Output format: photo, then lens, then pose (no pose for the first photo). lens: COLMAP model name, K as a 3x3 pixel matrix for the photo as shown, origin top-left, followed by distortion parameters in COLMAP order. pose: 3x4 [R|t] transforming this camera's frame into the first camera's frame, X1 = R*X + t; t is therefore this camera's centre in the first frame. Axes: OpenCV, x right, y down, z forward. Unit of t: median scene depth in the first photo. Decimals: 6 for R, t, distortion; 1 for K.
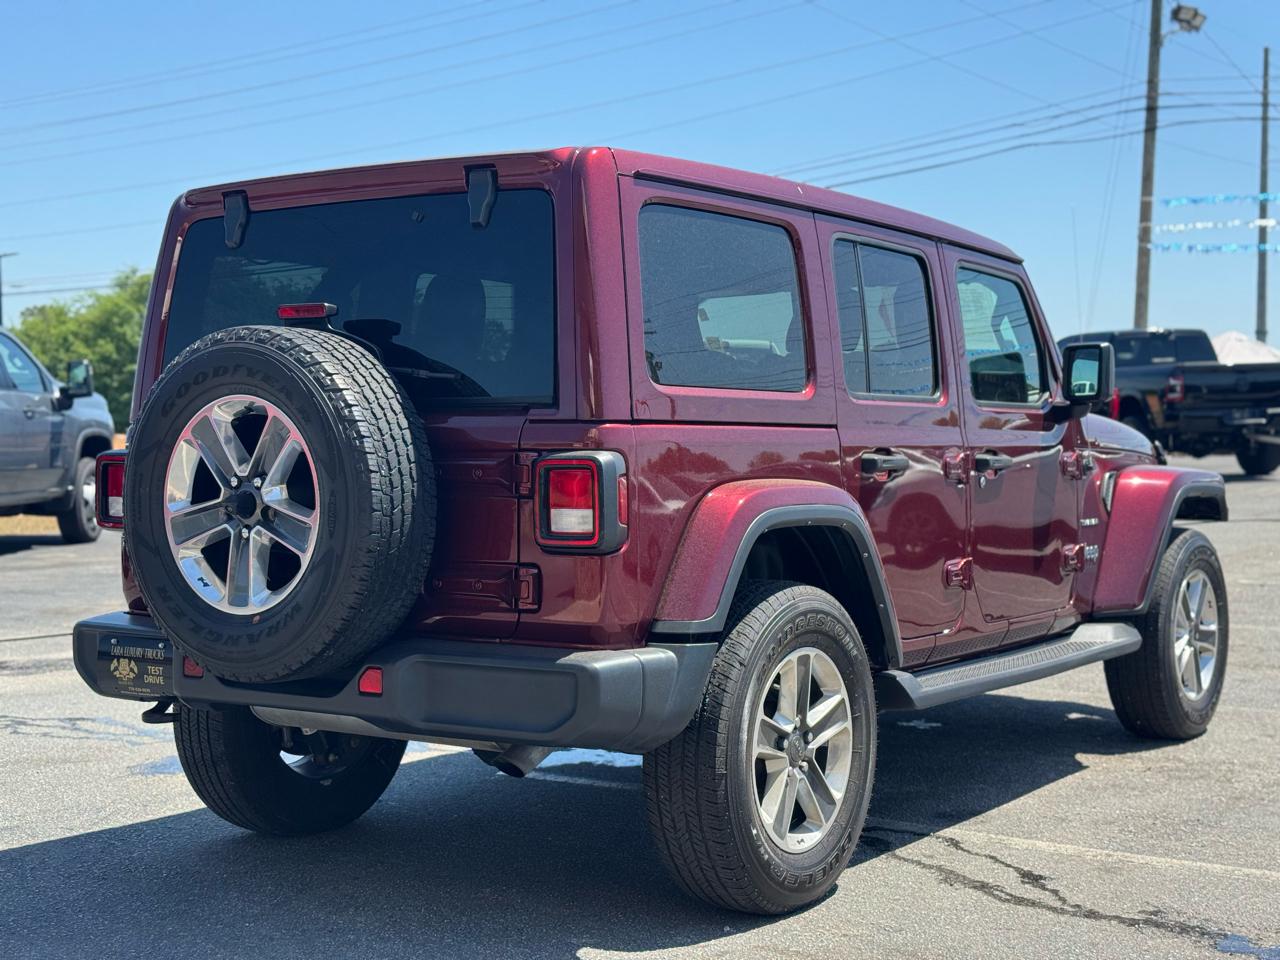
lens RADIAL K [[1847.6, 0, 653.3], [0, 1847.6, 477.4], [0, 0, 1]] dist [0.091303, -0.121351]
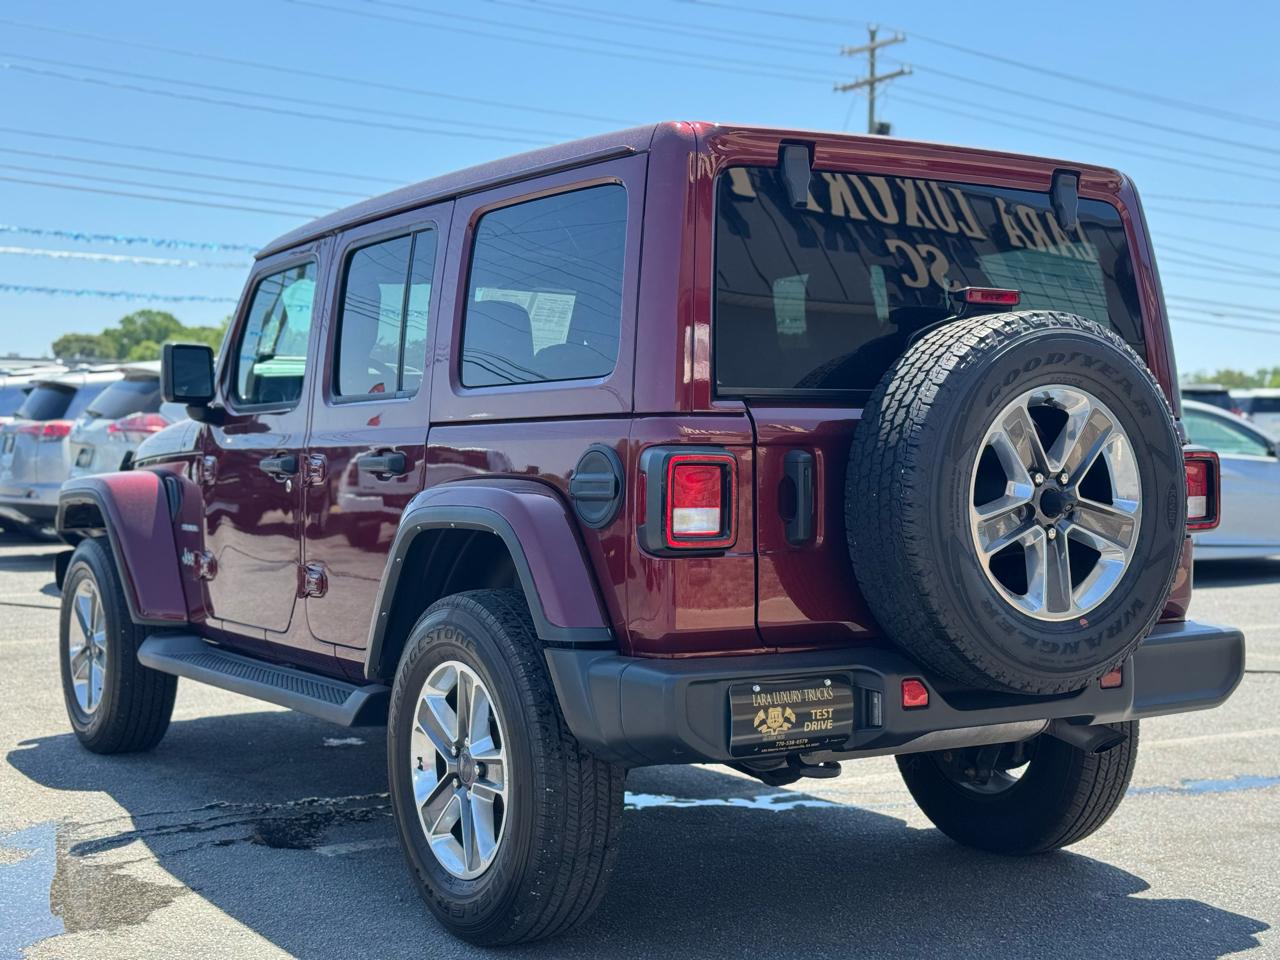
lens RADIAL K [[1847.6, 0, 653.3], [0, 1847.6, 477.4], [0, 0, 1]] dist [0.091303, -0.121351]
pose [[0.388789, -0.012348, 0.921244, -1.143553], [0.023743, 0.999712, 0.003379, -0.005830], [-0.921021, 0.020560, 0.388970, 0.814371]]
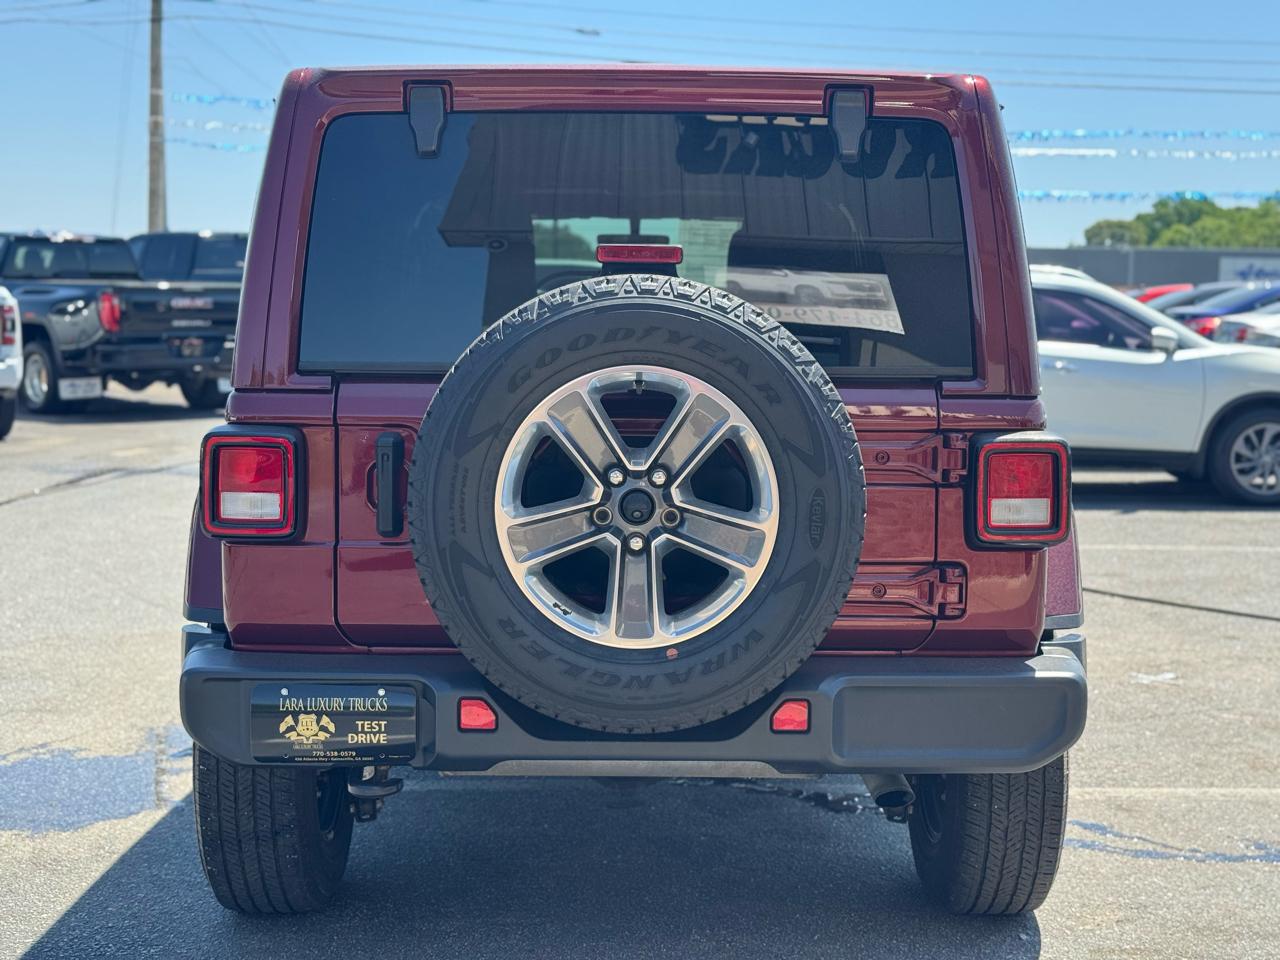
lens RADIAL K [[1847.6, 0, 653.3], [0, 1847.6, 477.4], [0, 0, 1]] dist [0.091303, -0.121351]
pose [[0.821005, -0.036433, 0.569757, -0.647351], [0.003409, 0.998257, 0.058921, -0.042559], [-0.570911, -0.046433, 0.819698, 0.360780]]
